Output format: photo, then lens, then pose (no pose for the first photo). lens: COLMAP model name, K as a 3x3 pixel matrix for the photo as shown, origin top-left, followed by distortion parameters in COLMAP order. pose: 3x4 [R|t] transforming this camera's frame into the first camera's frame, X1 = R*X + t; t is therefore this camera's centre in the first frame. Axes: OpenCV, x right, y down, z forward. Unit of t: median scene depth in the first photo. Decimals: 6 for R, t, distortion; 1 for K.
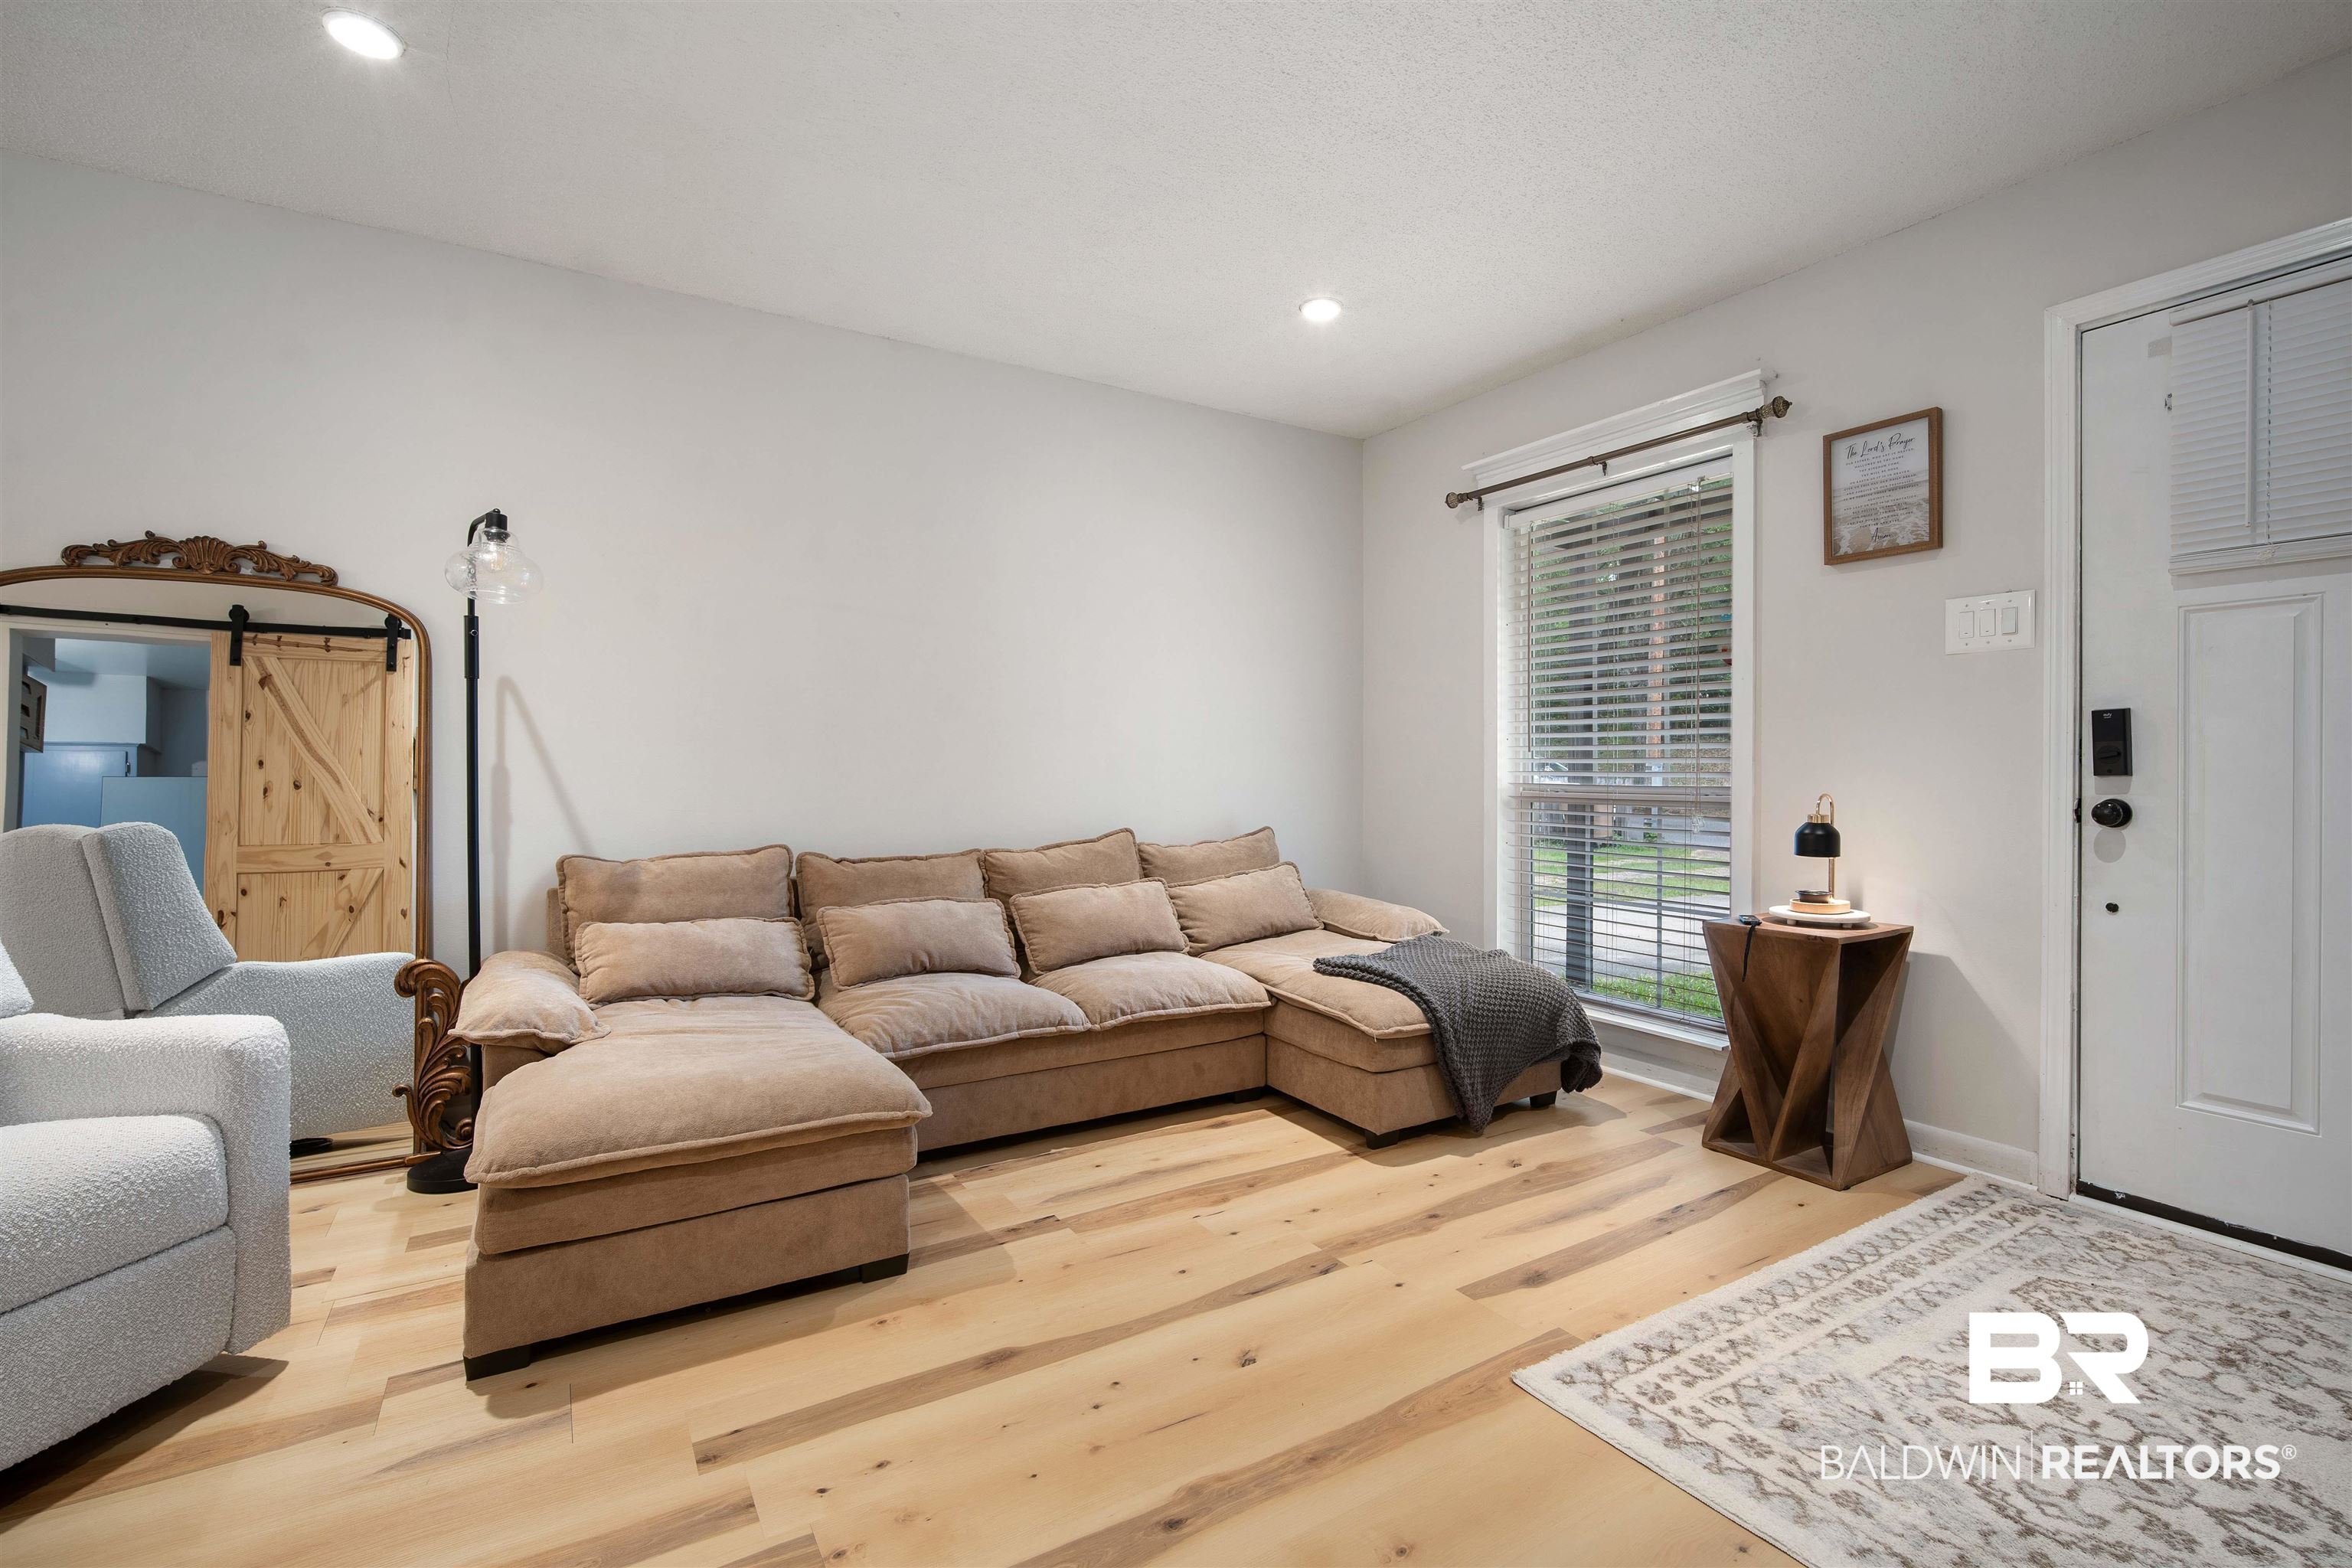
lens RADIAL K [[1041.3, 0, 1184.8], [0, 1041.3, 770.2], [0, 0, 1]] dist [-0.011958, -0.000290]
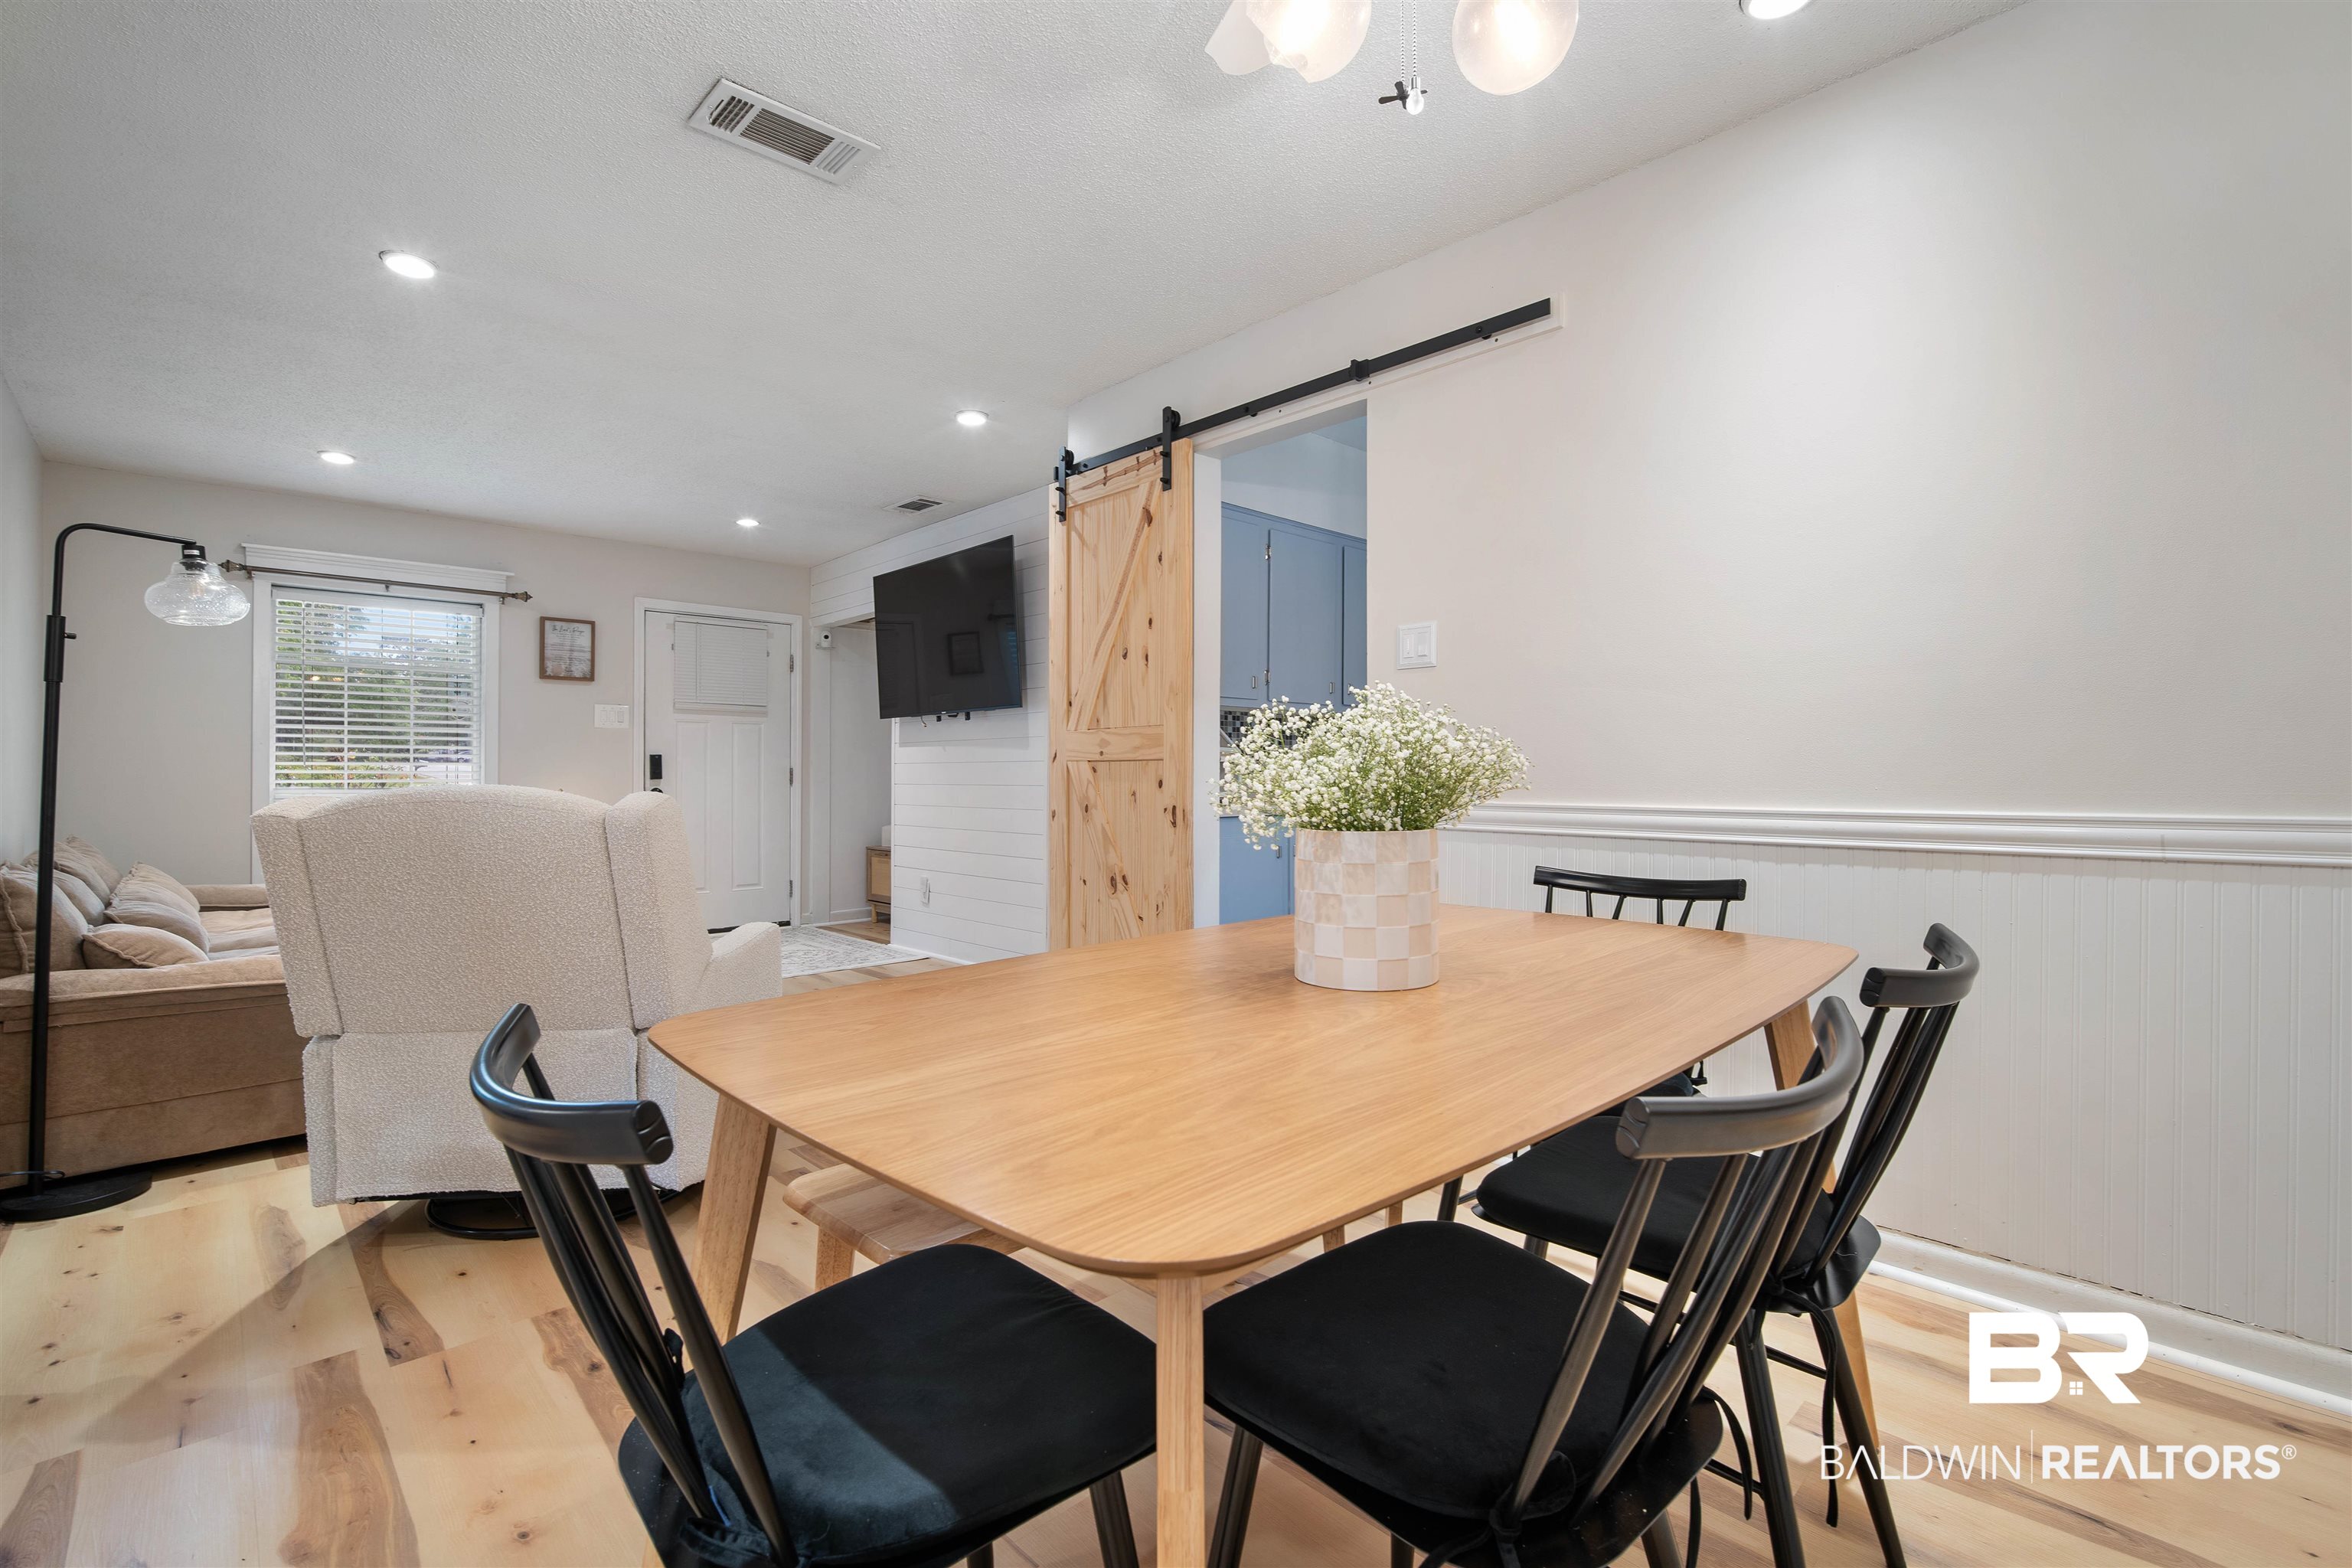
lens RADIAL K [[1041.3, 0, 1191.5], [0, 1041.3, 772.2], [0, 0, 1]] dist [-0.011958, -0.000290]
pose [[-0.202156, 0.005511, 0.979338, -1.828343], [0.007790, 0.999962, -0.004019, 0.008140], [-0.979322, 0.006817, -0.202192, 0.159099]]
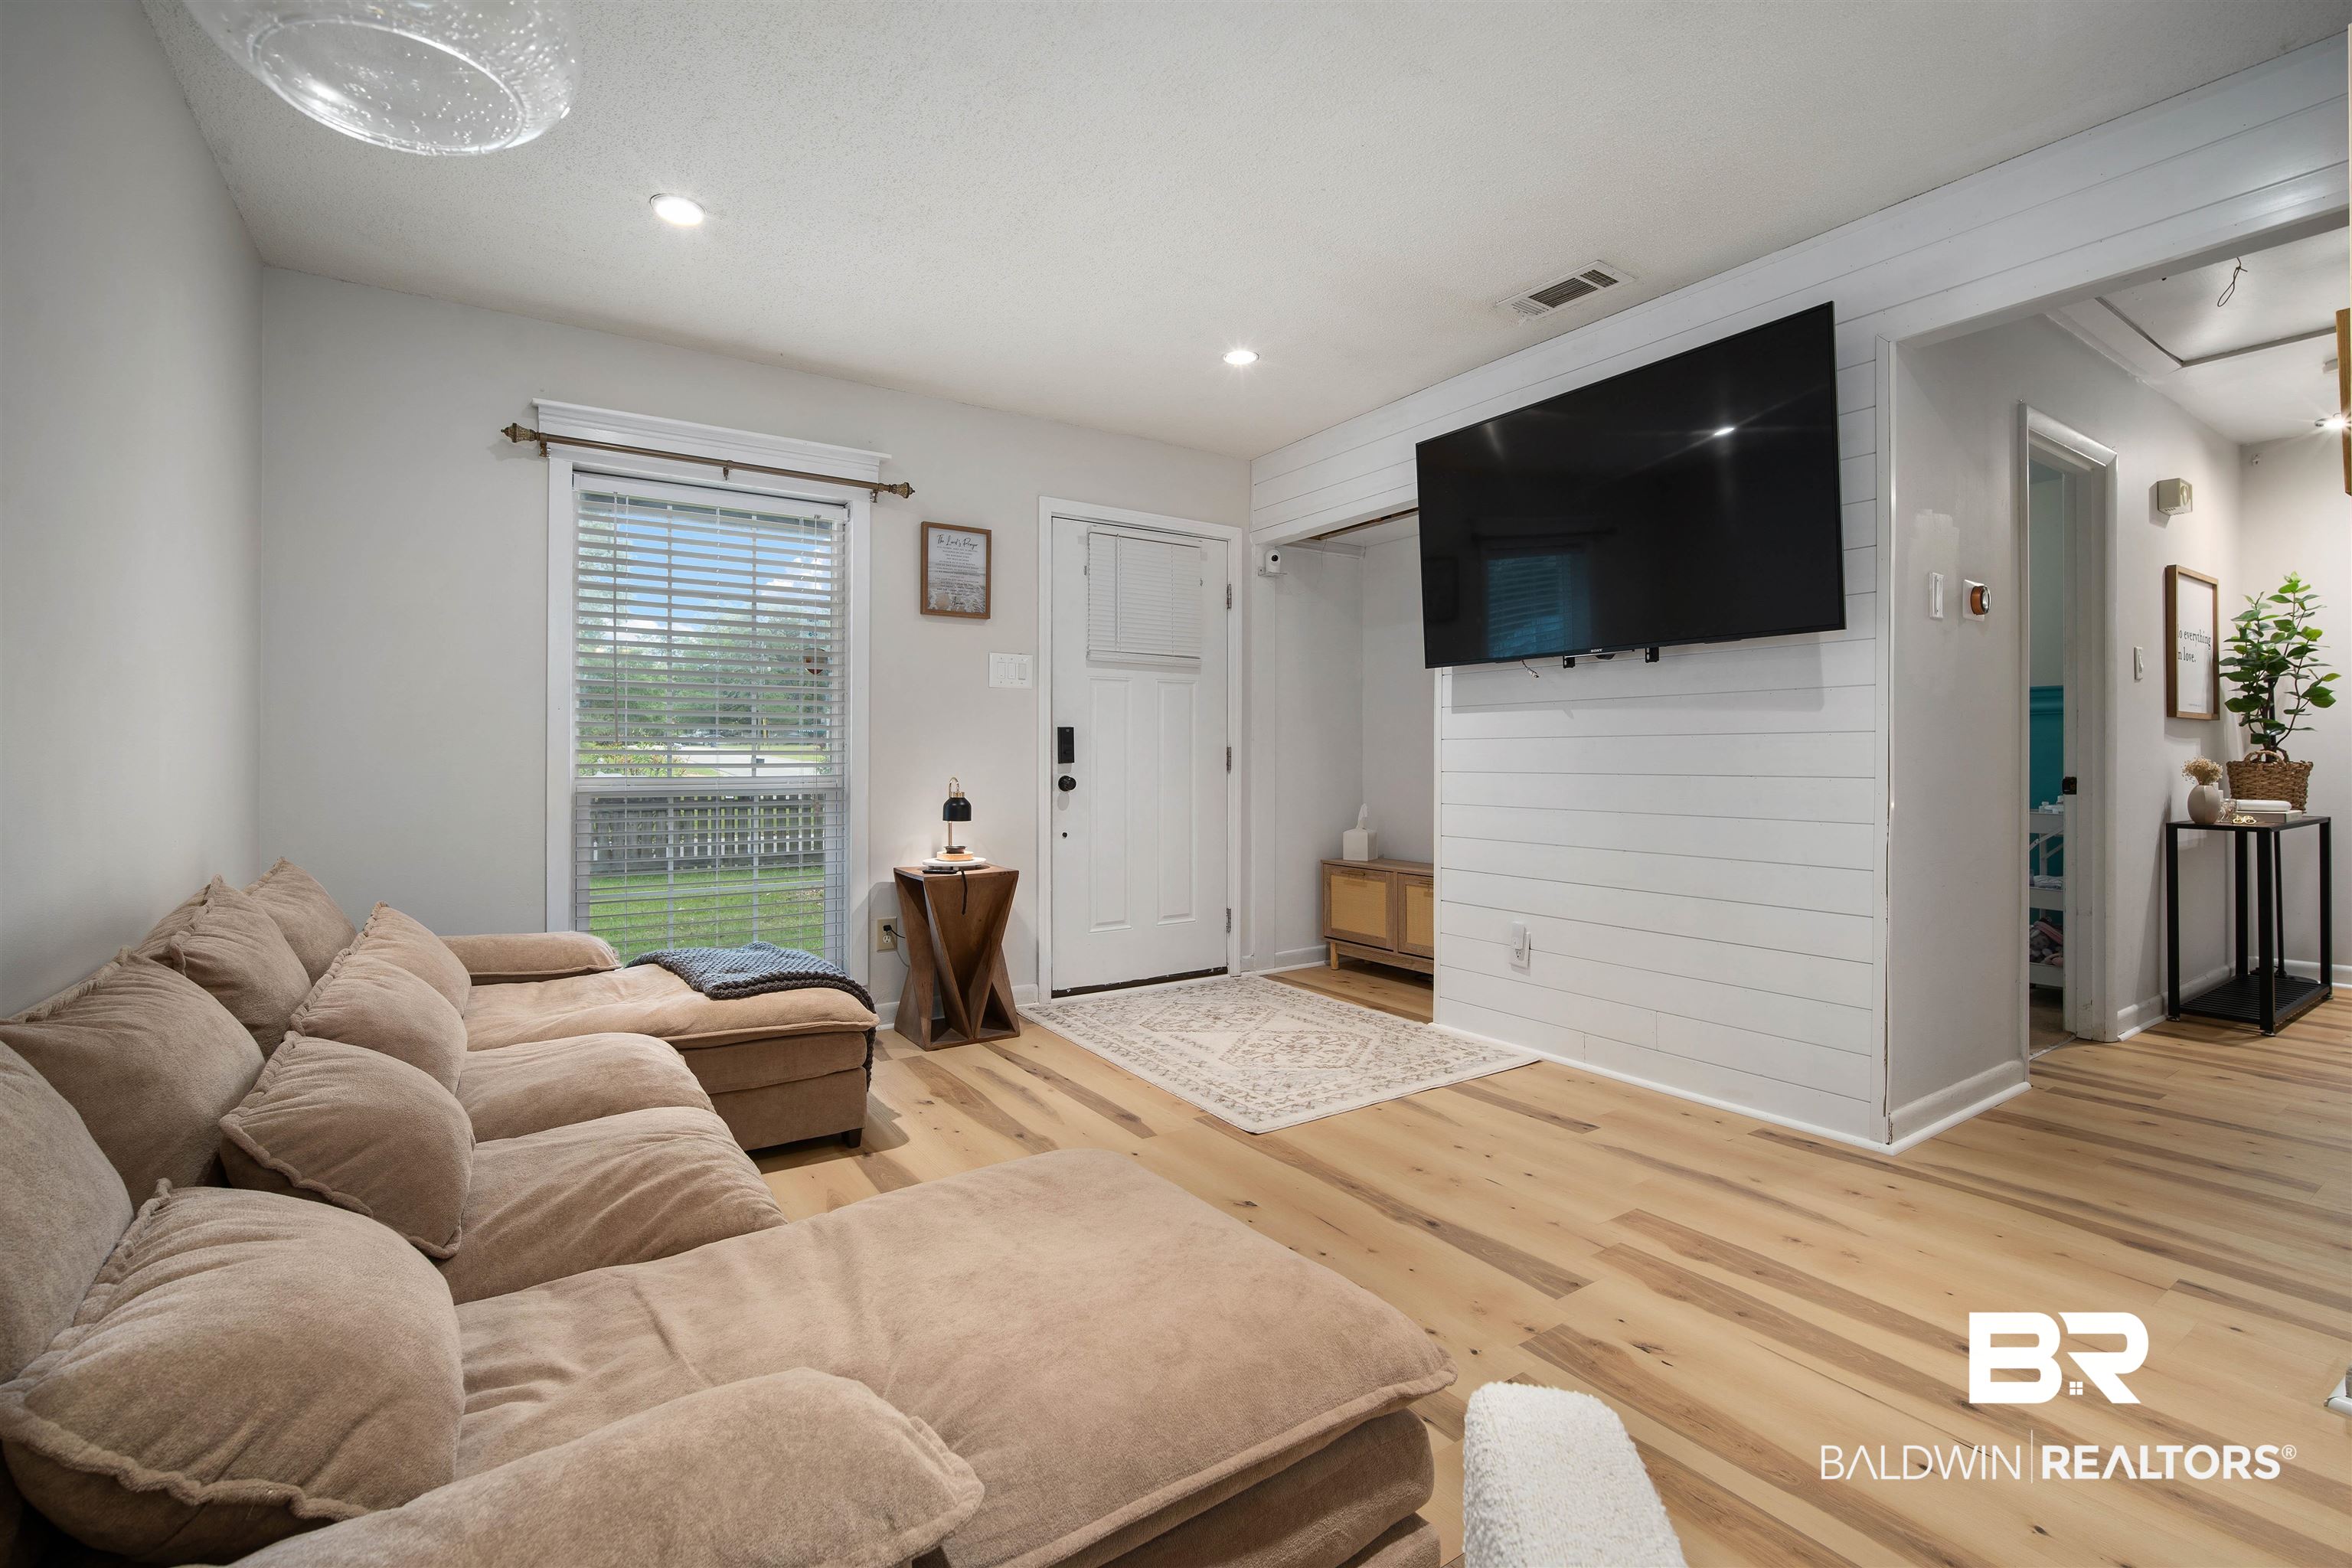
lens RADIAL K [[1041.3, 0, 1186.4], [0, 1041.3, 748.4], [0, 0, 1]] dist [-0.011958, -0.000290]
pose [[-0.034661, 0.010558, 0.999343, -0.862526], [0.007642, 0.999918, -0.010299, 0.000088], [-0.999370, 0.007280, -0.034739, 0.760703]]
